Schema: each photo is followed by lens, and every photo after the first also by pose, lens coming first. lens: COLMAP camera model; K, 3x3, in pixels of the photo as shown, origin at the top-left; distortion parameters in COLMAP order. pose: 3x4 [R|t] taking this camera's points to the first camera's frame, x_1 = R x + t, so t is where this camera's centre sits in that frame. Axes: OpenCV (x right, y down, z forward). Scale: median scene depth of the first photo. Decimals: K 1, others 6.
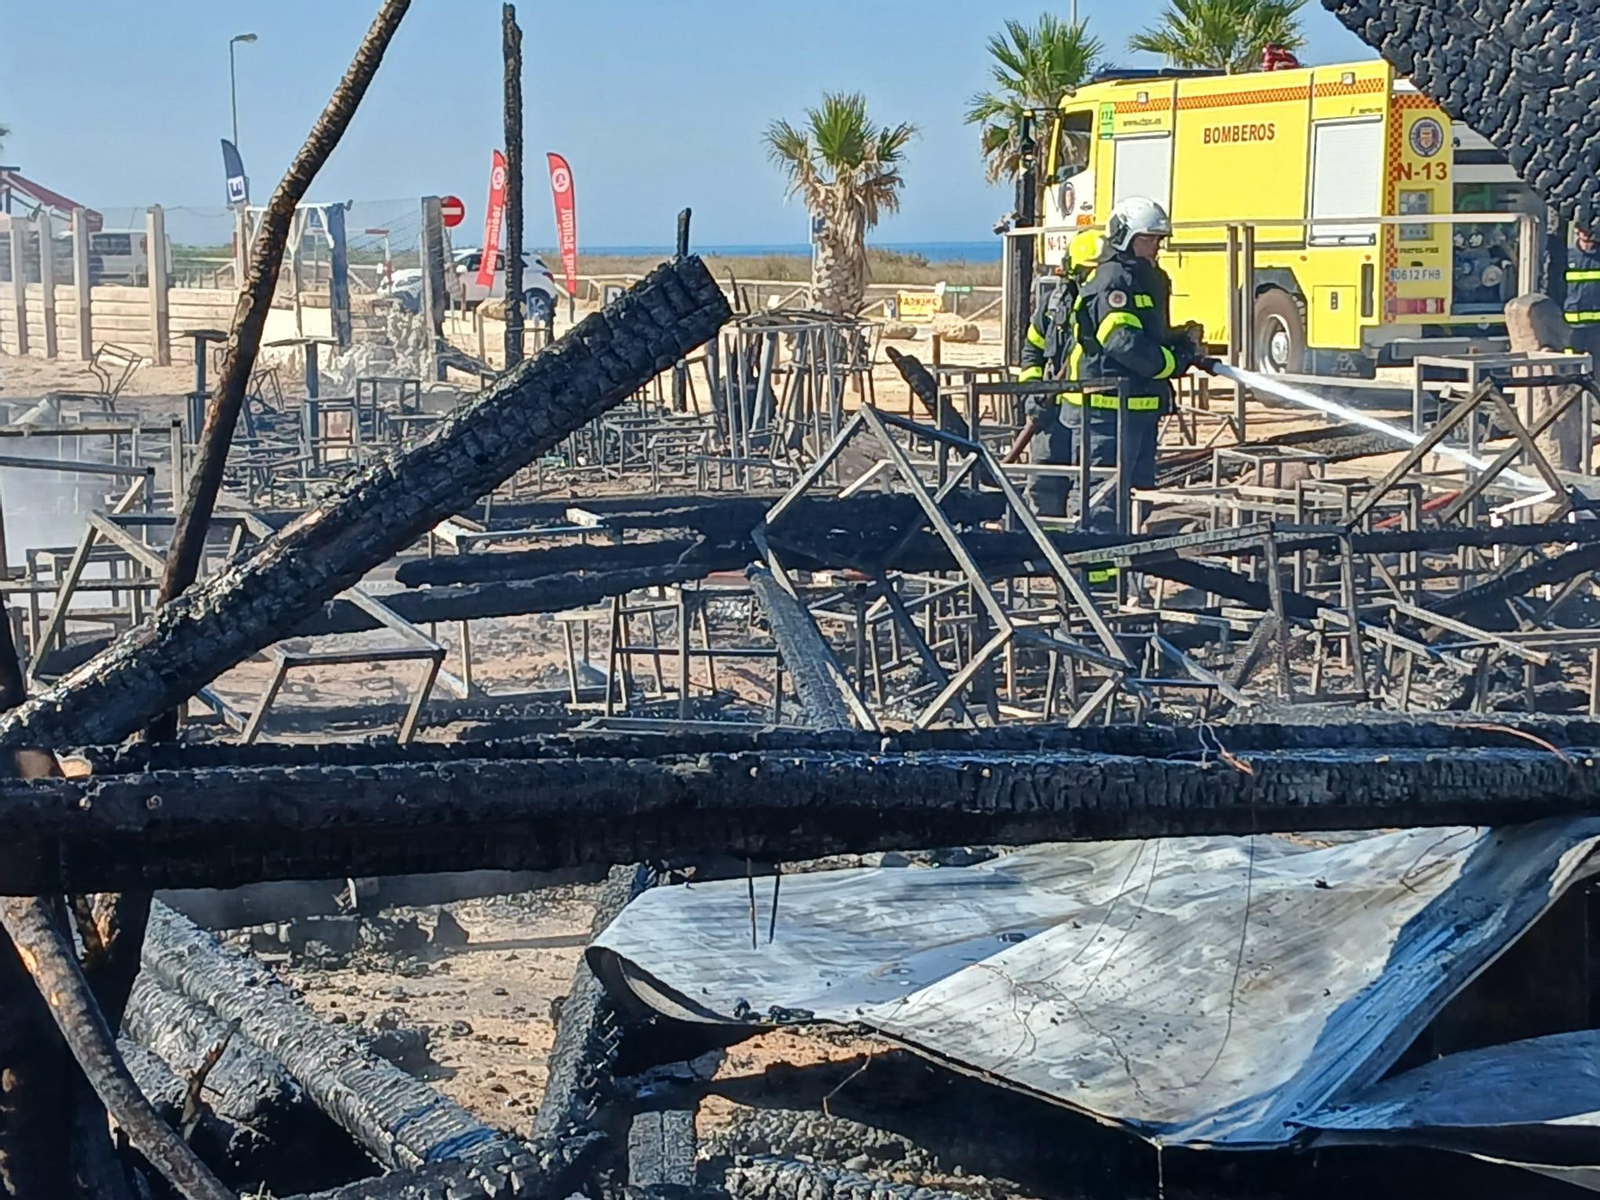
lens RADIAL K [[3762.9, 0, 786.8], [0, 3762.9, 660.4], [0, 0, 1]] dist [0.143628, 0.000000]
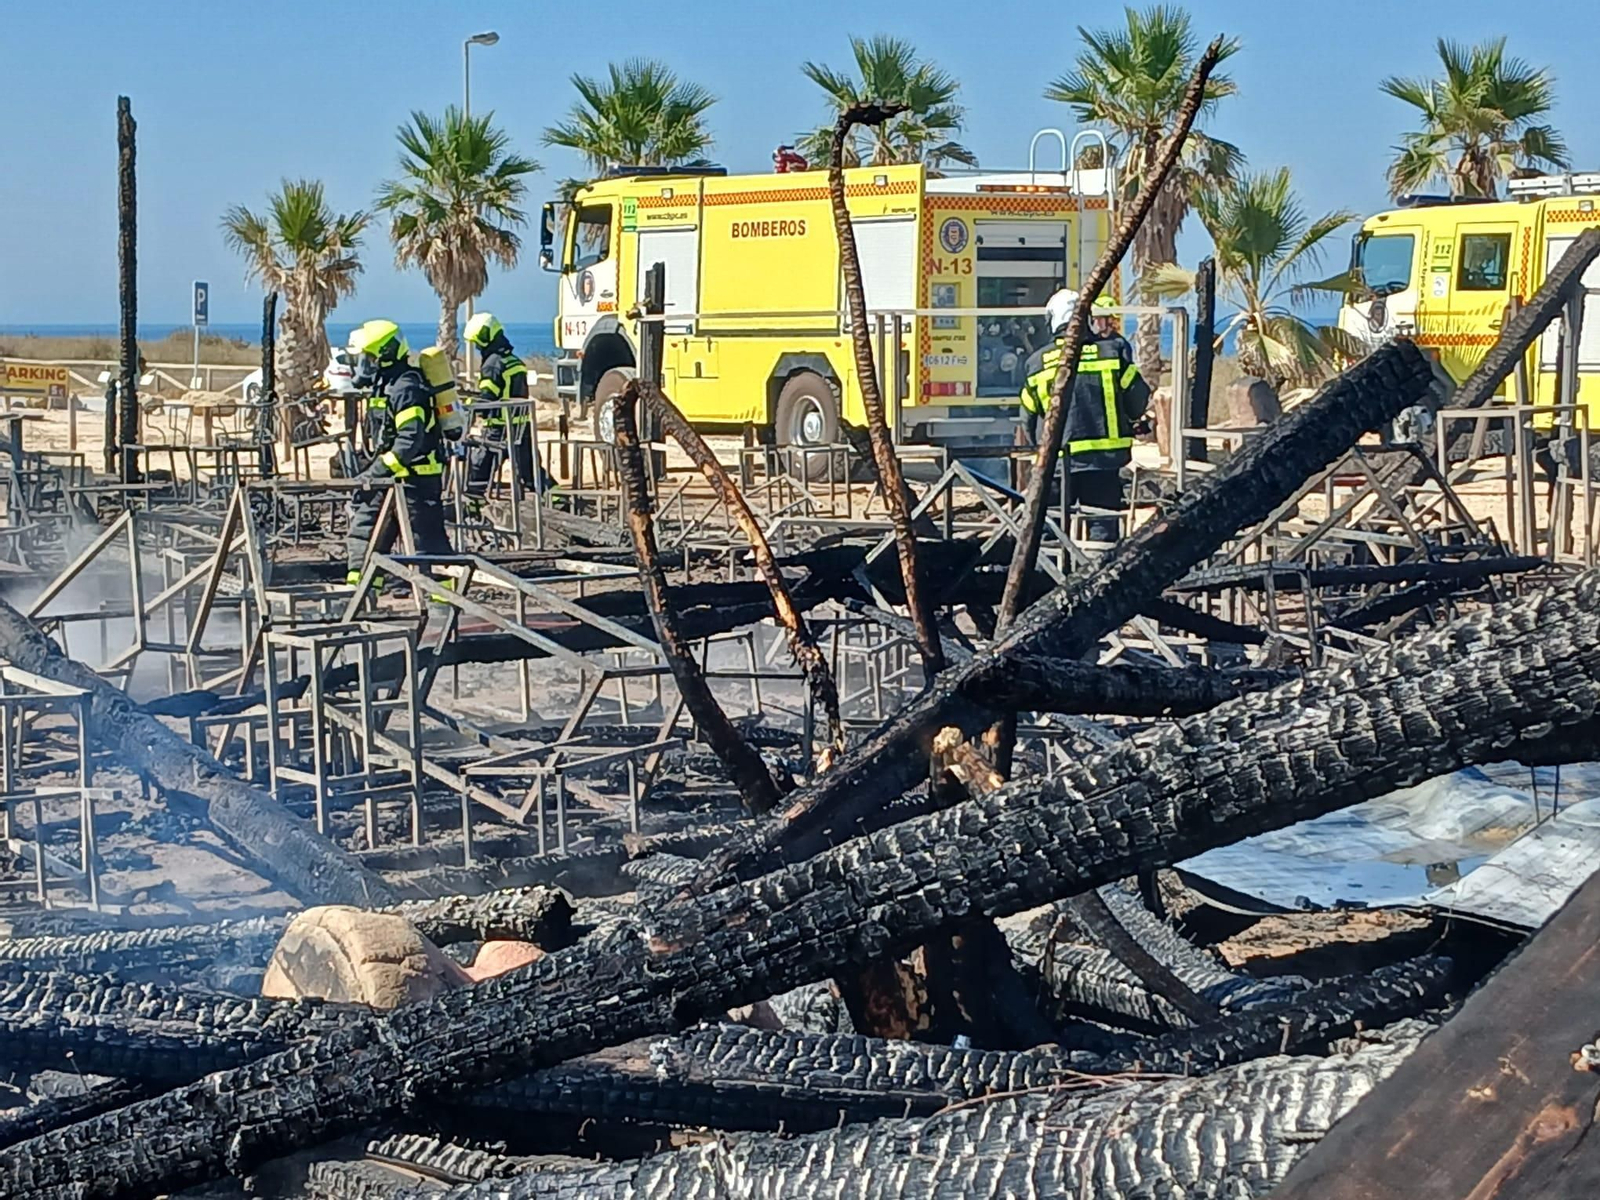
lens RADIAL K [[3762.9, 0, 810.2], [0, 3762.9, 616.3], [0, 0, 1]] dist [0.143628, 0.000000]
pose [[0.980010, -0.008953, 0.198746, -0.085467], [0.015639, 0.999363, -0.032093, 0.005993], [-0.198332, 0.034560, 0.979525, -0.052810]]
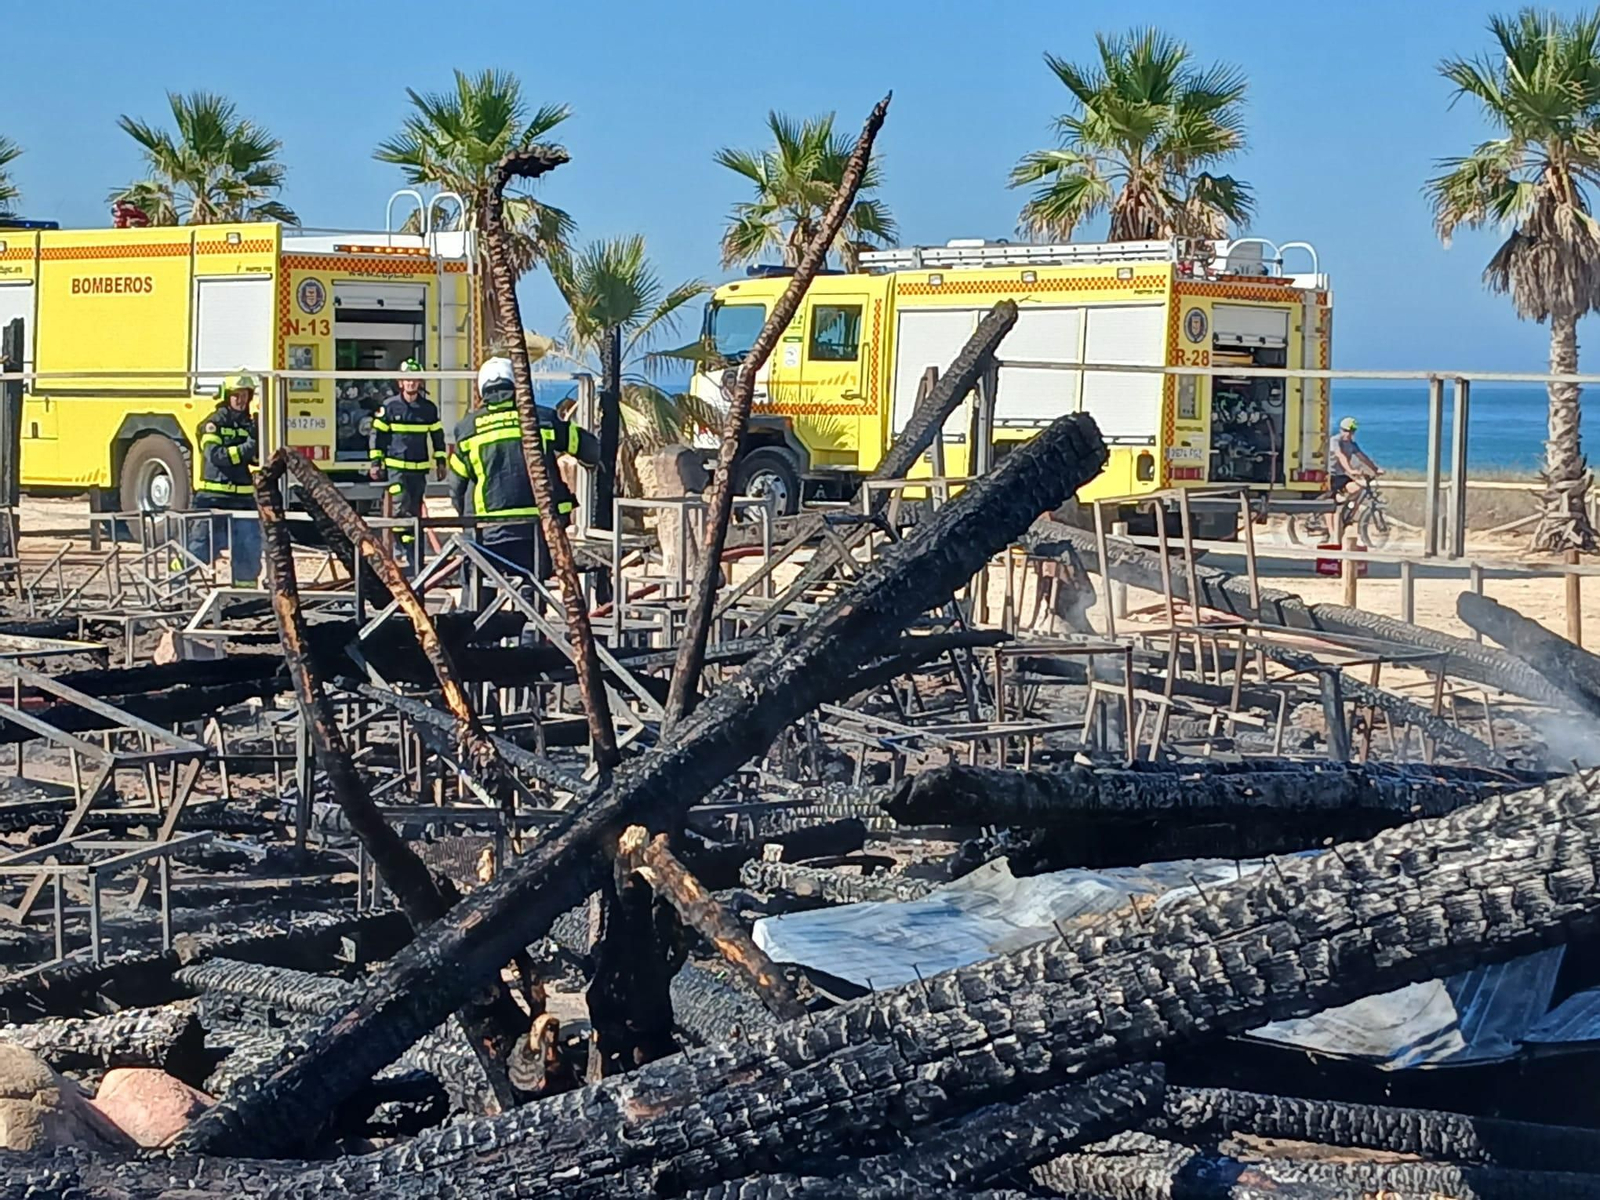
lens RADIAL K [[3762.9, 0, 806.5], [0, 3762.9, 612.7], [0, 0, 1]] dist [0.143628, 0.000000]
pose [[0.924985, -0.005941, 0.379958, -0.102608], [0.025327, 0.998618, -0.046043, 0.003636], [-0.379159, 0.052212, 0.923857, -0.031641]]
